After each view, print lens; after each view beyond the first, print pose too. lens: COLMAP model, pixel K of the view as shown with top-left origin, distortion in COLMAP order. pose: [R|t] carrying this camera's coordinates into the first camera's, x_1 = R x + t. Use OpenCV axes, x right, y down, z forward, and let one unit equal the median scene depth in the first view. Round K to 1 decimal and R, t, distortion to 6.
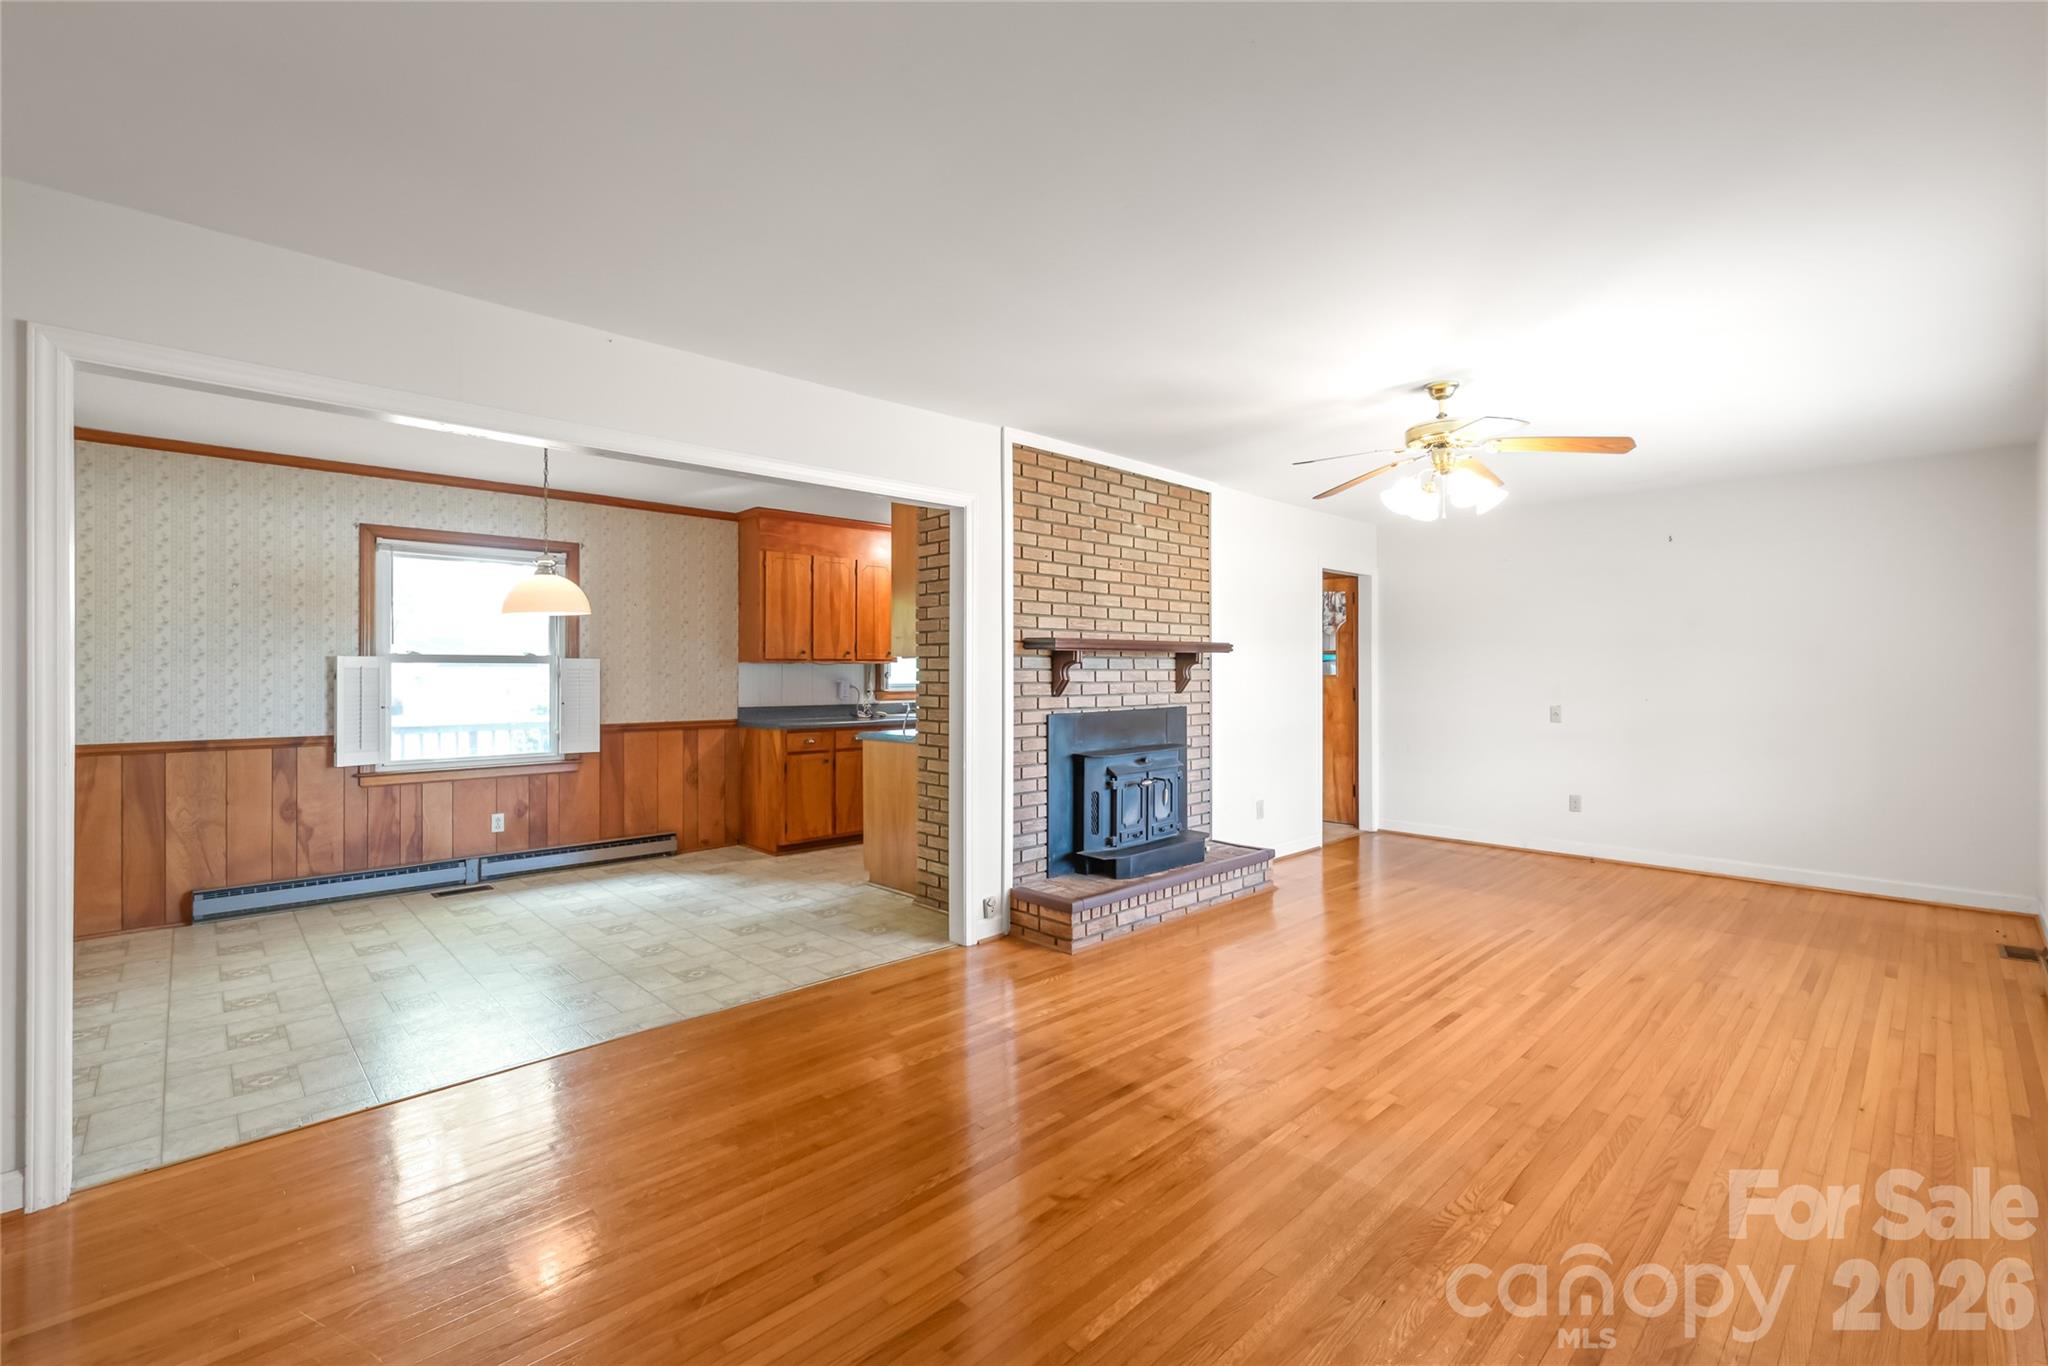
lens RADIAL K [[901.1, 0, 1029.2], [0, 901.1, 660.4], [0, 0, 1]] dist [0.000463, 0.000002]
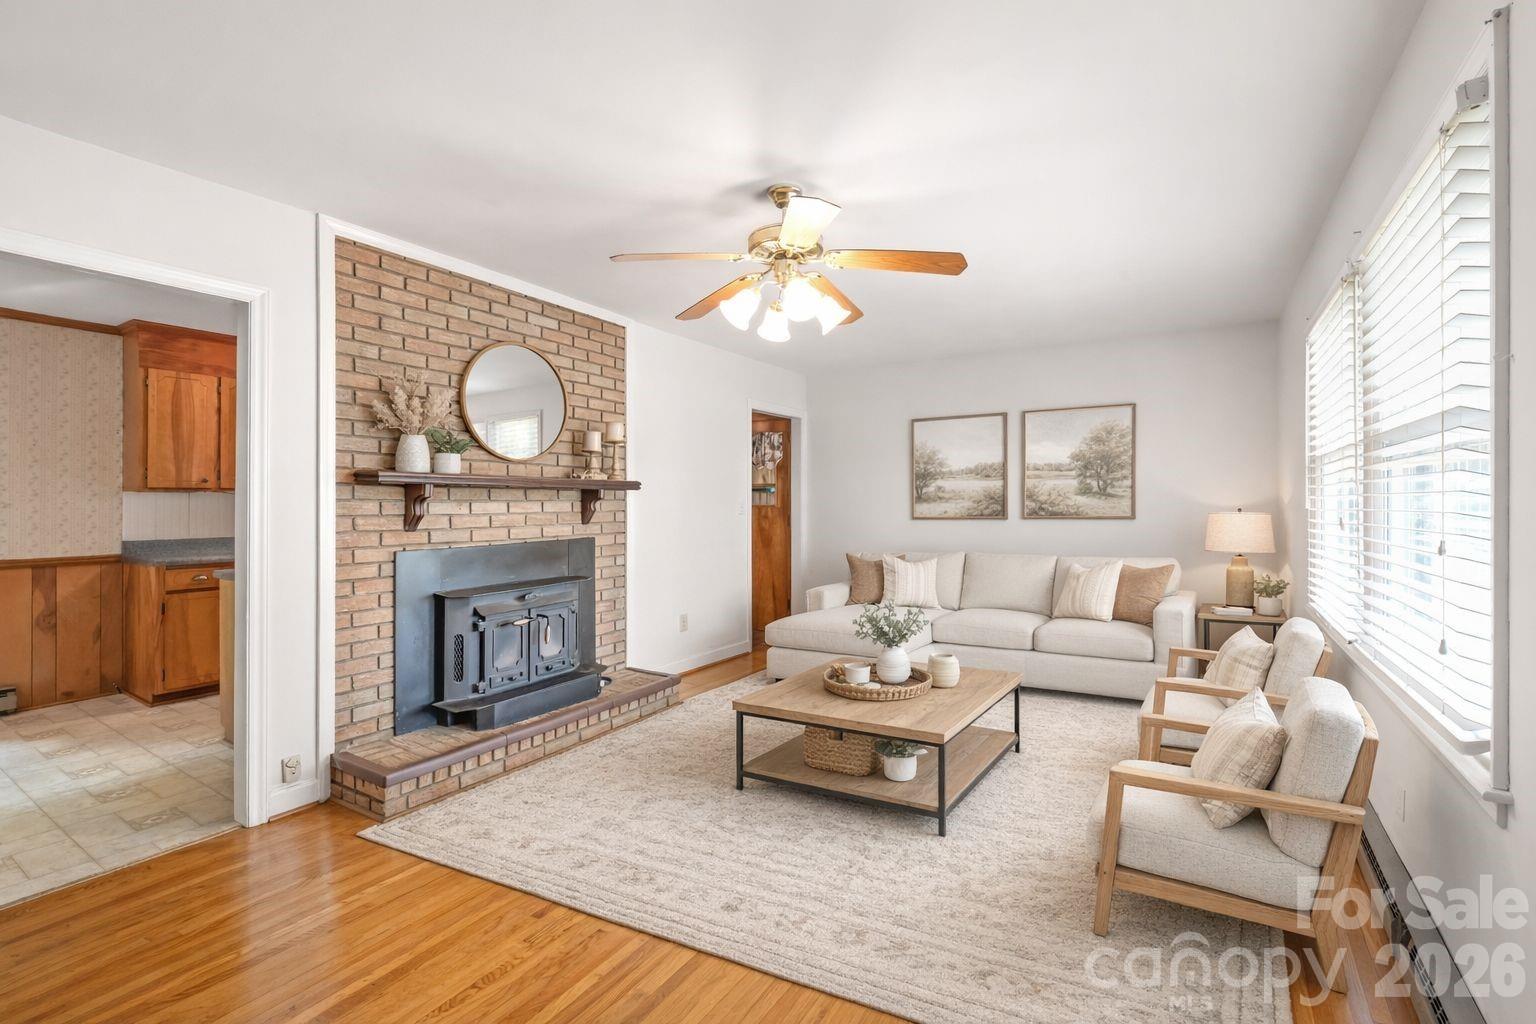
lens RADIAL K [[684.4, 0, 784.3], [0, 684.4, 499.8], [0, 0, 1]] dist [-0.001002, -0.000061]
pose [[0.968814, 0.001611, 0.247785, 0.208596], [-0.004331, 0.999936, 0.010433, 0.000544], [-0.247753, -0.011181, 0.968759, 0.235333]]
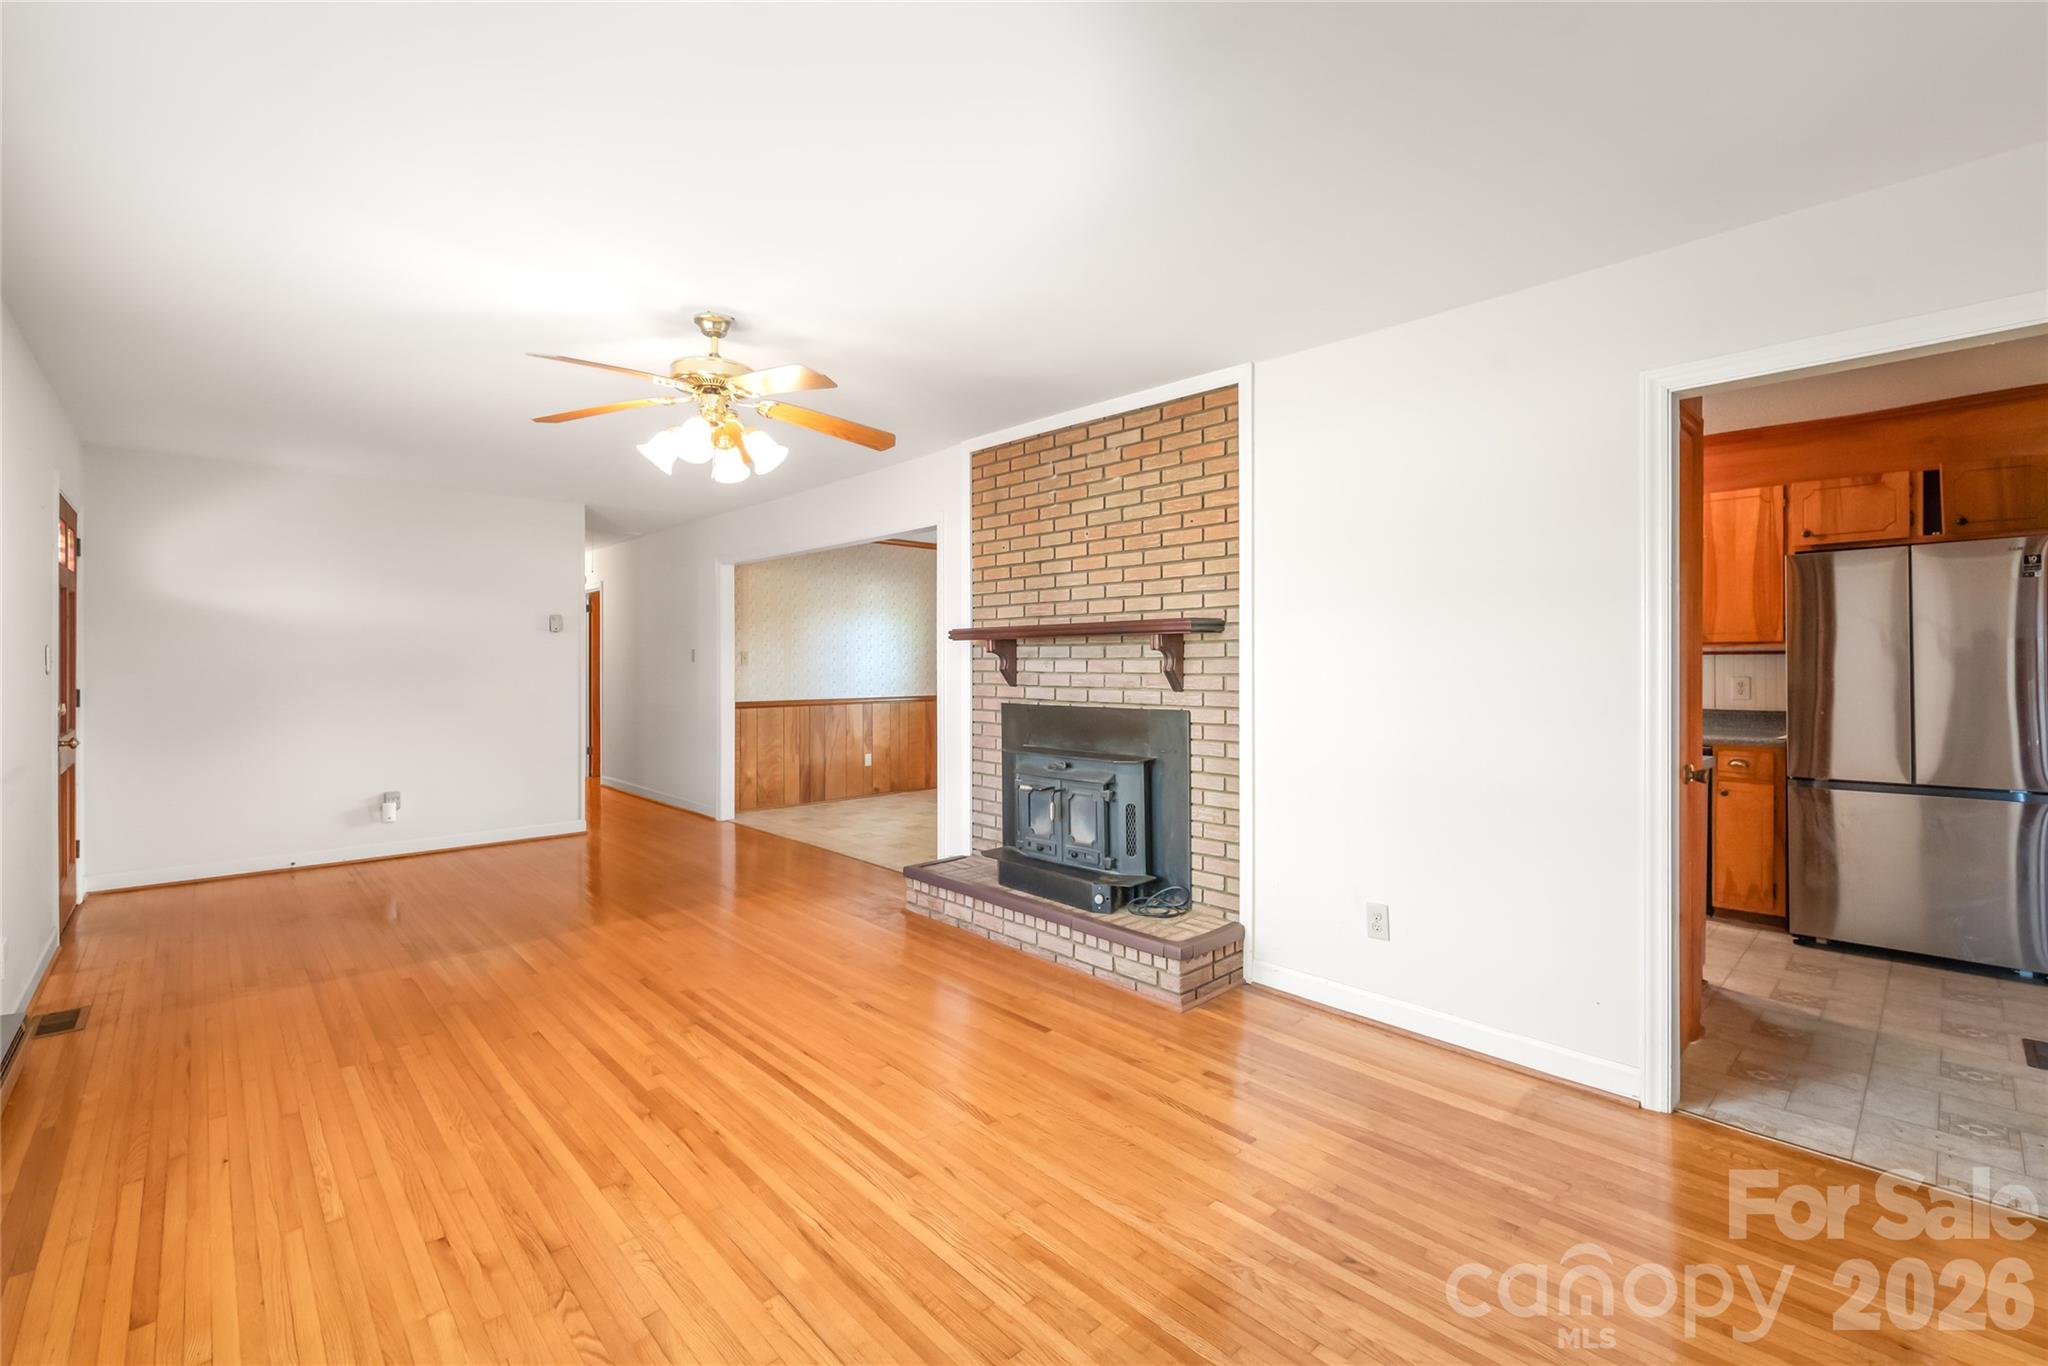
lens RADIAL K [[901.1, 0, 1029.2], [0, 901.1, 660.4], [0, 0, 1]] dist [0.000463, 0.000002]
pose [[-0.032284, 0.002220, -0.999476, 0.964659], [0.013895, 0.999902, 0.001772, 0.009851], [0.999382, -0.013830, -0.032312, 0.987920]]
